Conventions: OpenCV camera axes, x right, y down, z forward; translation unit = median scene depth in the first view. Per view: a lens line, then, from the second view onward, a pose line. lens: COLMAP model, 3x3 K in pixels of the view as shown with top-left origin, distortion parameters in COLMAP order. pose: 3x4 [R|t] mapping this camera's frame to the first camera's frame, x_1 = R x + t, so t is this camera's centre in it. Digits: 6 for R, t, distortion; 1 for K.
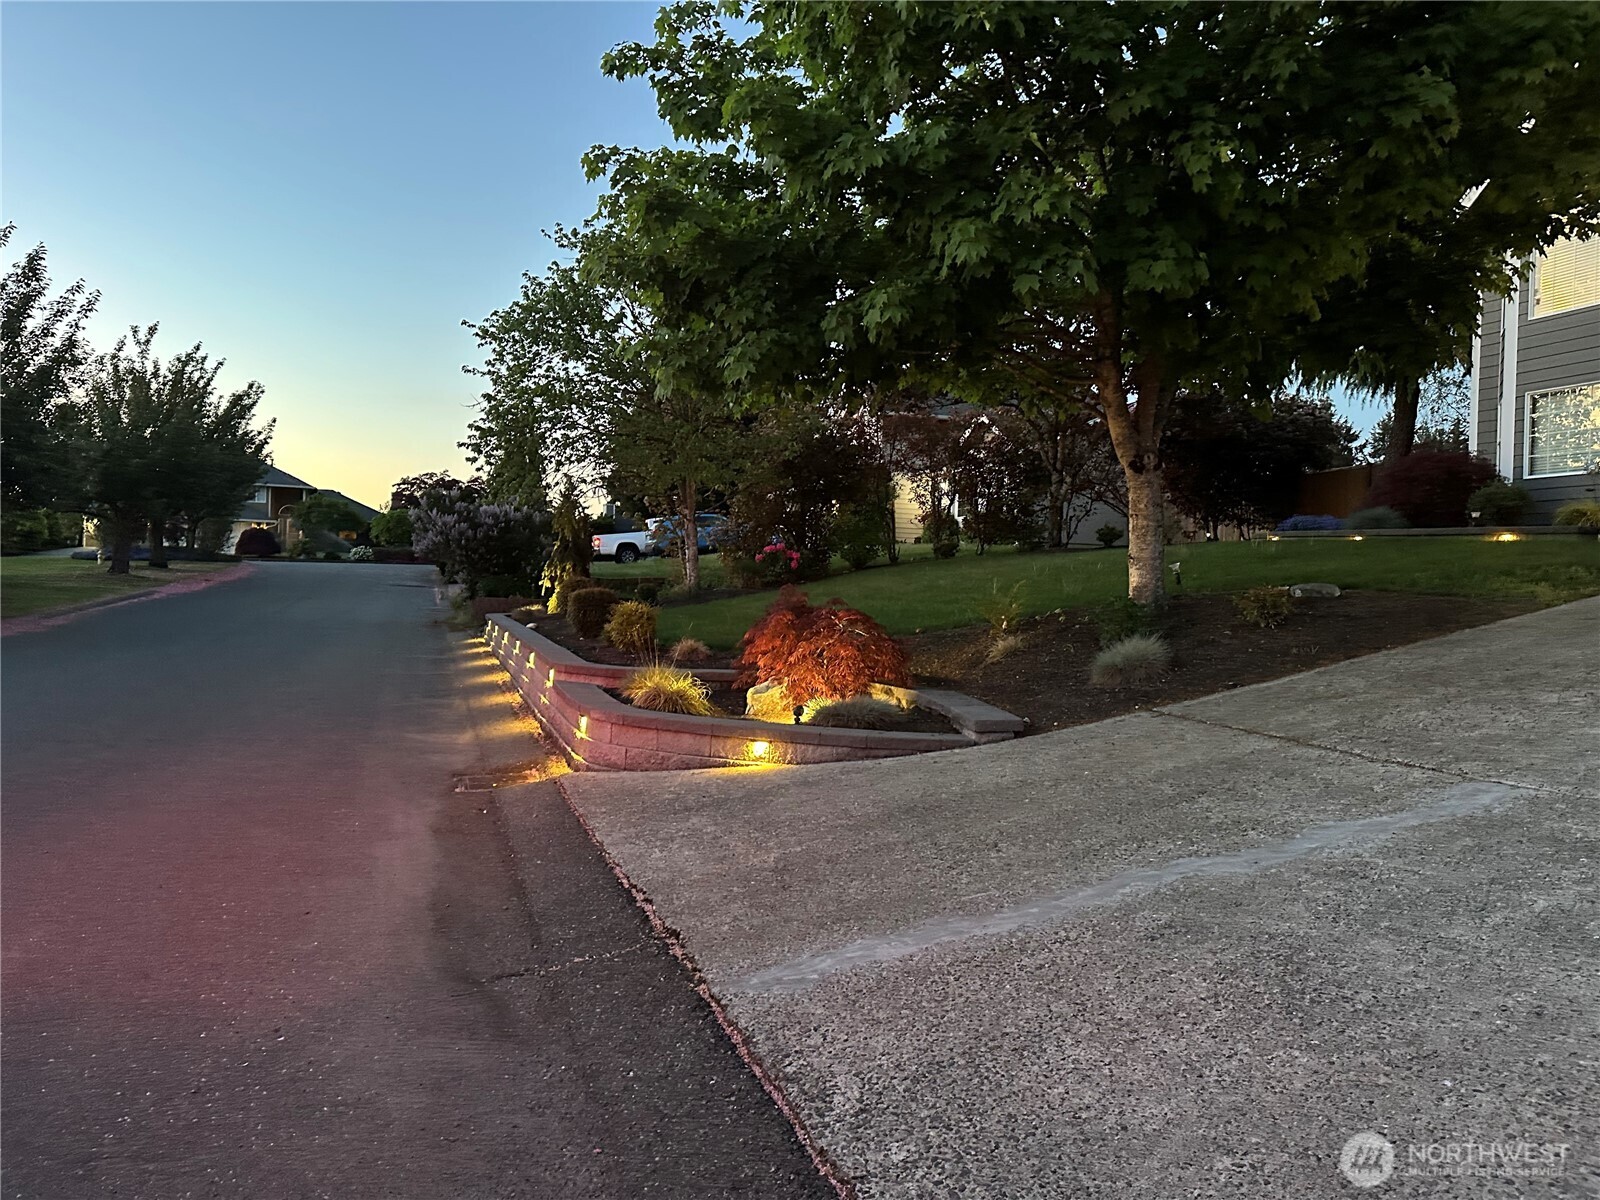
lens RADIAL K [[1078.4, 0, 799.6], [0, 1078.4, 539.3], [0, 0, 1]] dist [-0.002267, -0.064037]
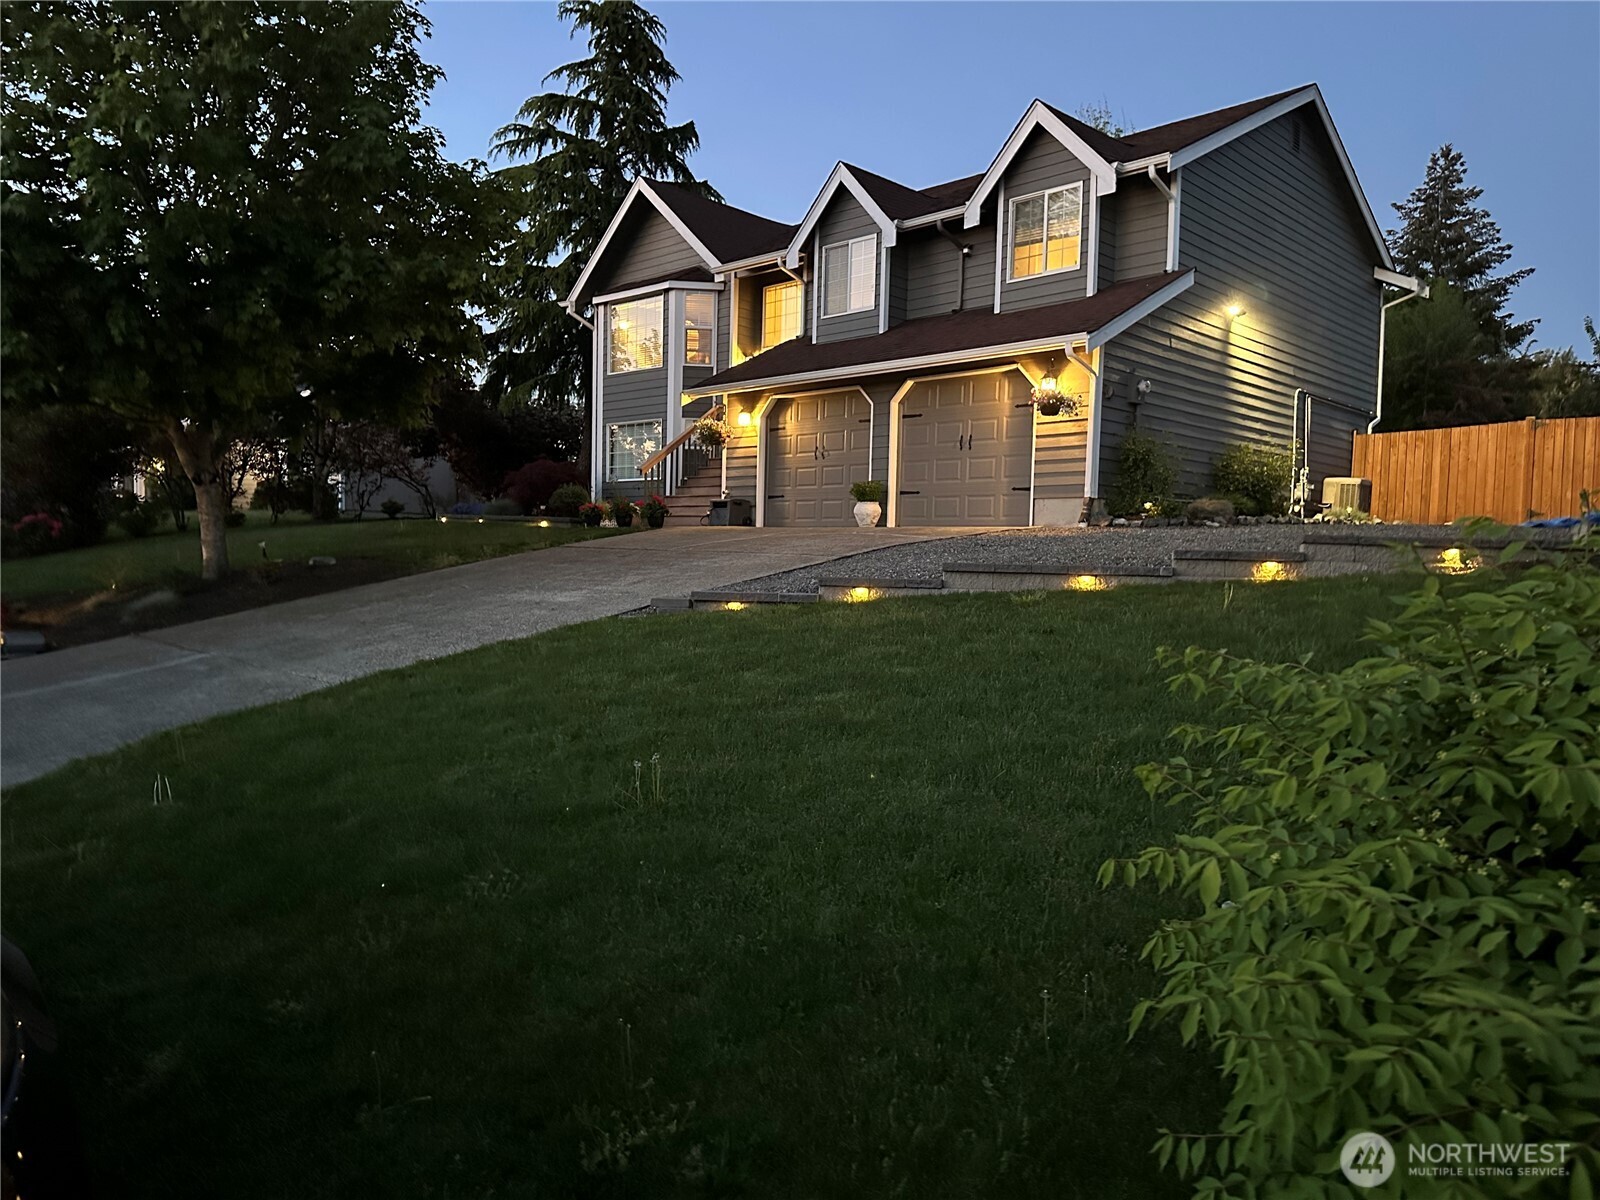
lens RADIAL K [[1127.3, 0, 800.0], [0, 1127.3, 600.0], [0, 0, 1]] dist [0.001012, -0.000097]
pose [[0.867415, -0.036215, 0.496266, 0.414457], [-0.003272, 0.996911, 0.078468, -0.056579], [-0.497575, -0.069688, 0.864617, -1.587226]]
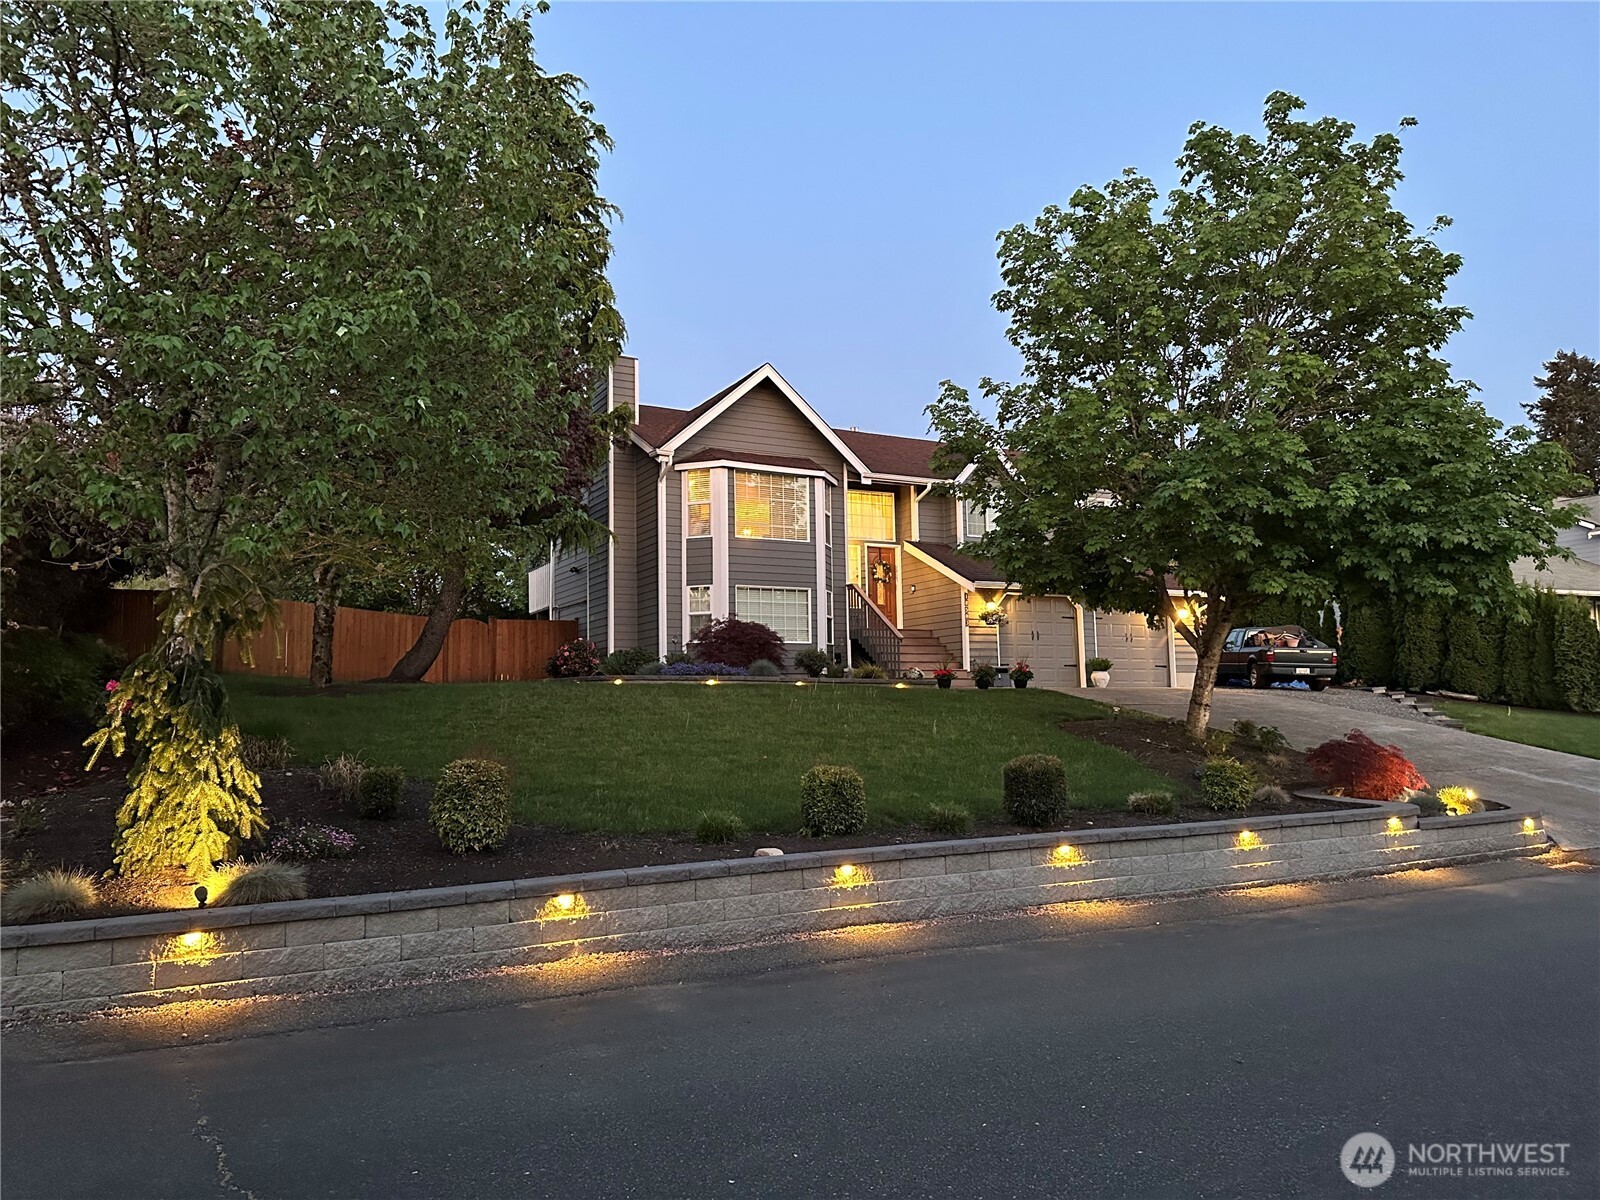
lens RADIAL K [[1058.9, 0, 800.0], [0, 1058.9, 600.0], [0, 0, 1]] dist [-0.000409, -0.030713]
pose [[-0.167363, 0.099427, 0.980869, -2.432595], [-0.005748, 0.994786, -0.101819, 0.098552], [-0.985879, -0.022678, -0.165919, 3.657580]]
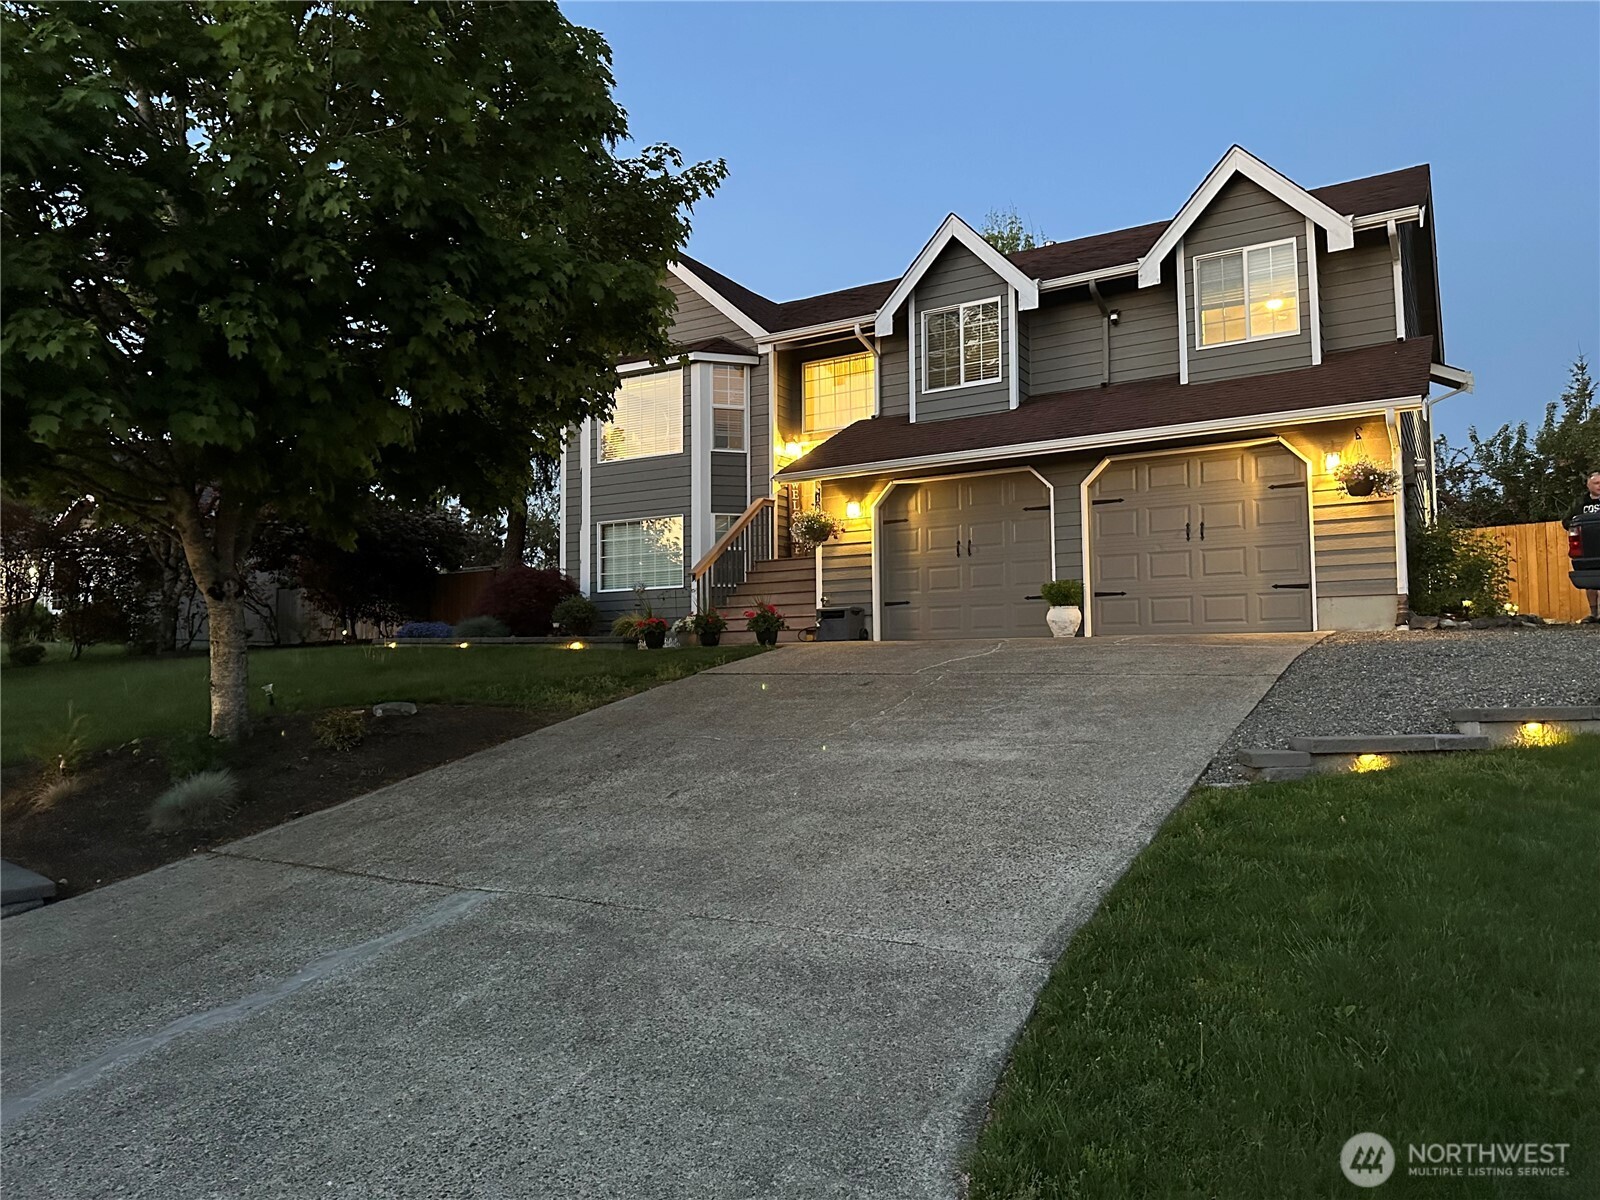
lens RADIAL K [[1058.9, 0, 800.0], [0, 1058.9, 600.0], [0, 0, 1]] dist [-0.000409, -0.030713]
pose [[0.719274, 0.009757, 0.694658, 0.037399], [0.014039, 0.999493, -0.028576, -0.036181], [-0.694584, 0.030306, 0.718773, -0.083189]]
